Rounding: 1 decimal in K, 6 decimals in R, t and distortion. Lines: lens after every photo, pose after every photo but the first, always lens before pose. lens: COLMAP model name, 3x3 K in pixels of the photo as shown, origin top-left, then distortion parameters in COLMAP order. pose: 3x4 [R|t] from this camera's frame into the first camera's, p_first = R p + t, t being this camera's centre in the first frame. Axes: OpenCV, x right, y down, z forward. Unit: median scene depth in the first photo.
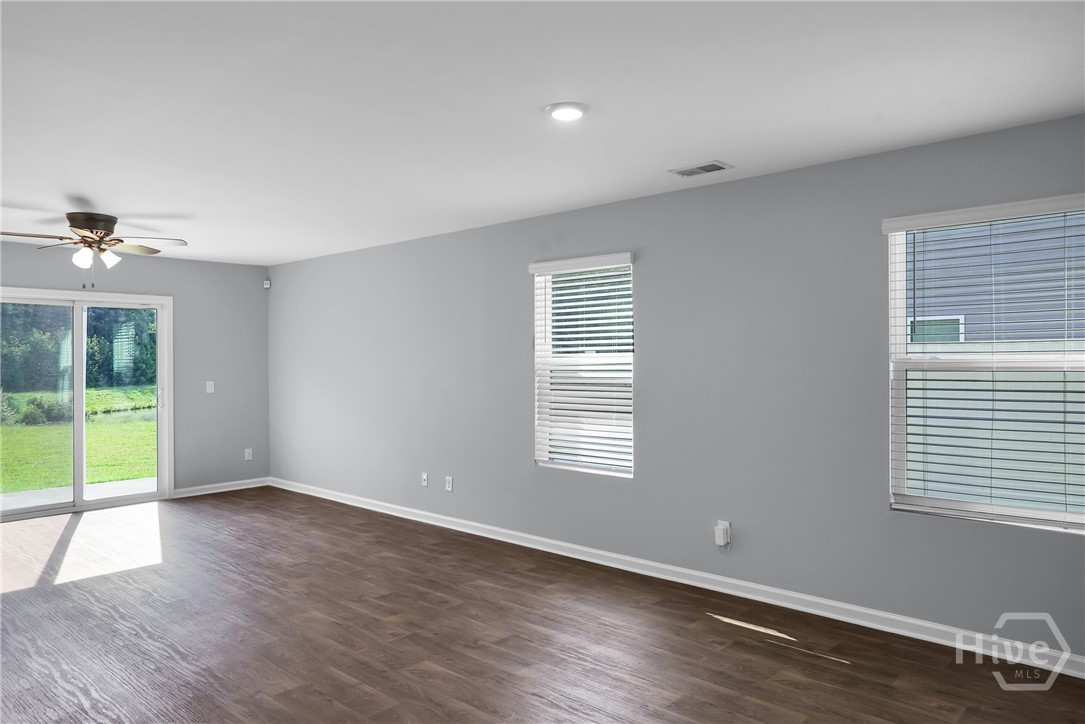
lens RADIAL K [[754.6, 0, 539.0], [0, 754.6, 366.0], [0, 0, 1]] dist [0.009019, 0.007331]
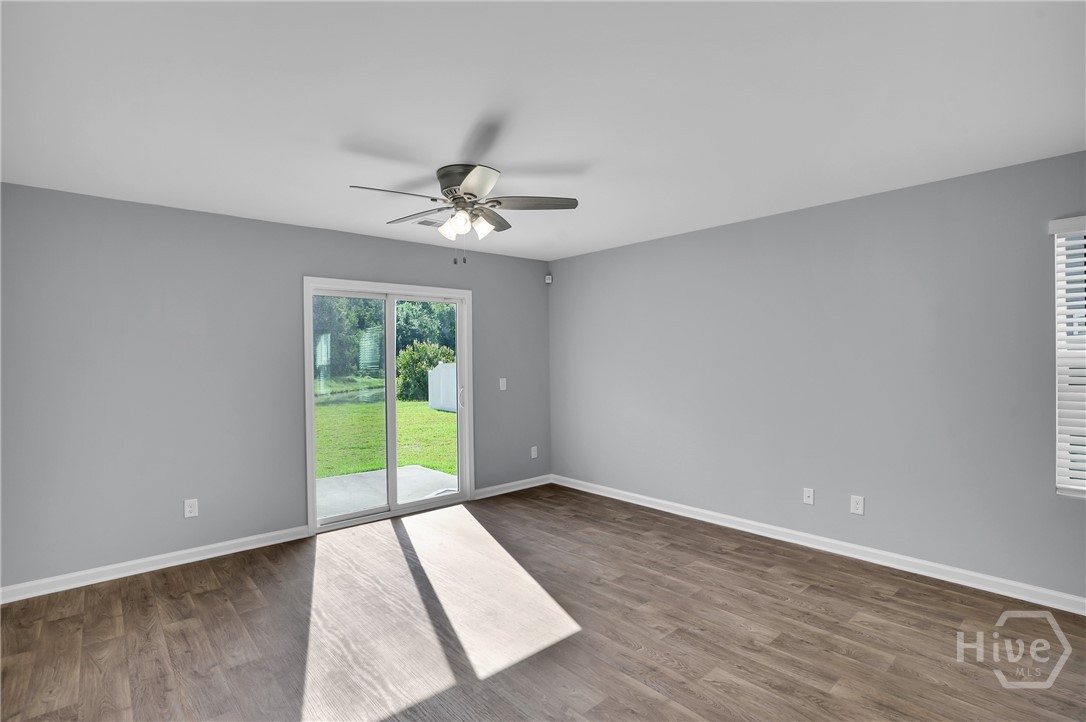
lens RADIAL K [[550.4, 0, 550.4], [0, 550.4, 354.5], [0, 0, 1]] dist [0.001468, 0.001468]
pose [[0.996364, -0.007940, -0.084830, -0.219012], [0.007064, 0.999919, -0.010628, -0.001310], [0.084908, 0.009990, 0.996339, 0.207435]]
